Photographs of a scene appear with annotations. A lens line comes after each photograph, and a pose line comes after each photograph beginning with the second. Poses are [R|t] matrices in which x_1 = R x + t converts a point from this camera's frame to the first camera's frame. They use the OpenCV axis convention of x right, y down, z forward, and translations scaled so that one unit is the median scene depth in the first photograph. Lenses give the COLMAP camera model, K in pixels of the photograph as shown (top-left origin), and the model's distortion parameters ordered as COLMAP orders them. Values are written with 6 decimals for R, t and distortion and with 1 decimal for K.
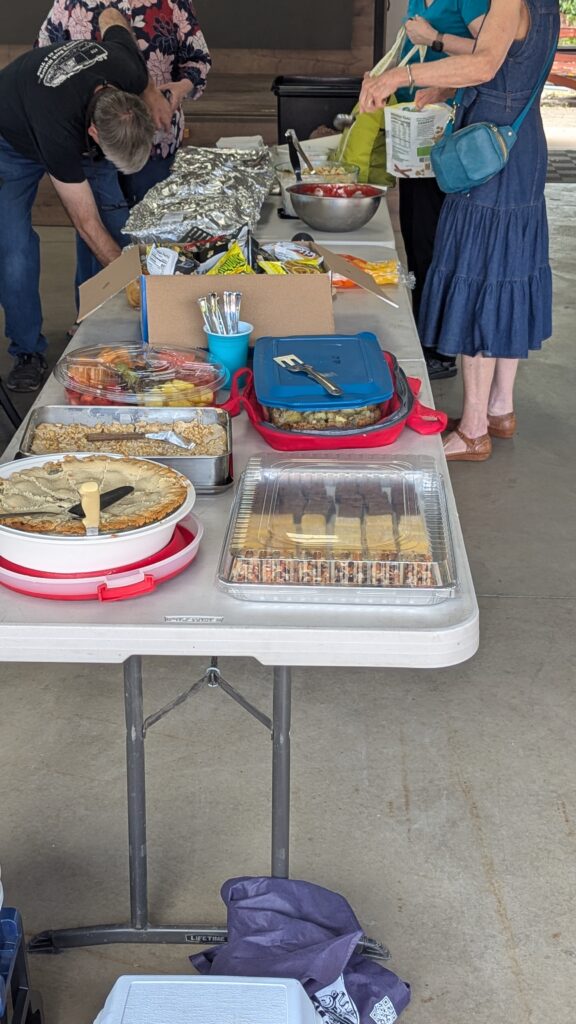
lens RADIAL K [[1459.8, 0, 303.3], [0, 1459.8, 514.6], [0, 0, 1]] dist [0.210043, -0.866298]
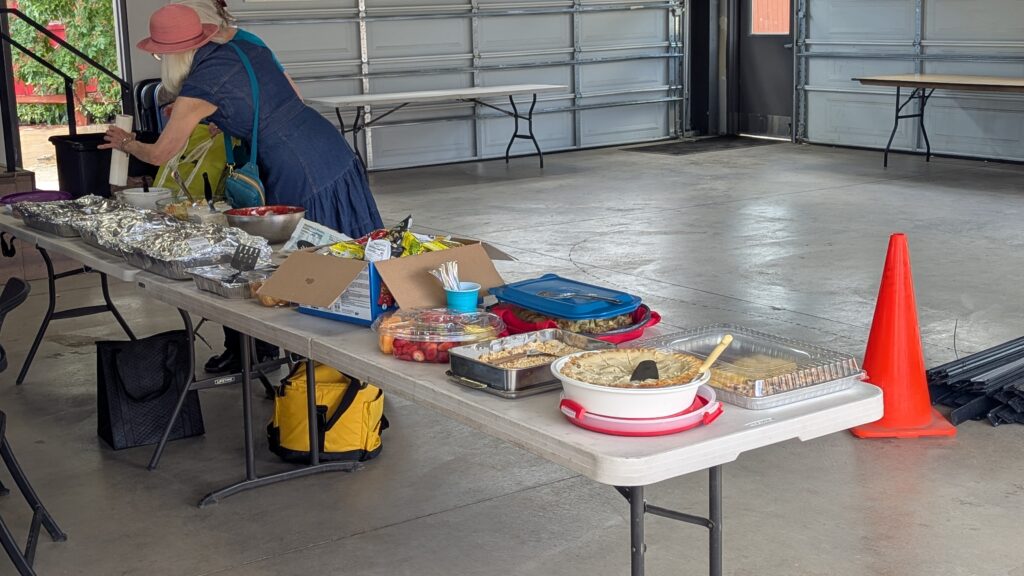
lens RADIAL K [[1459.8, 0, 505.8], [0, 1459.8, 282.6], [0, 0, 1]] dist [0.210043, -0.866298]
pose [[0.798659, -0.148601, 0.583148, -0.852636], [0.252341, 0.962421, -0.100348, 0.013013], [-0.546322, 0.227296, 0.806144, -0.096938]]
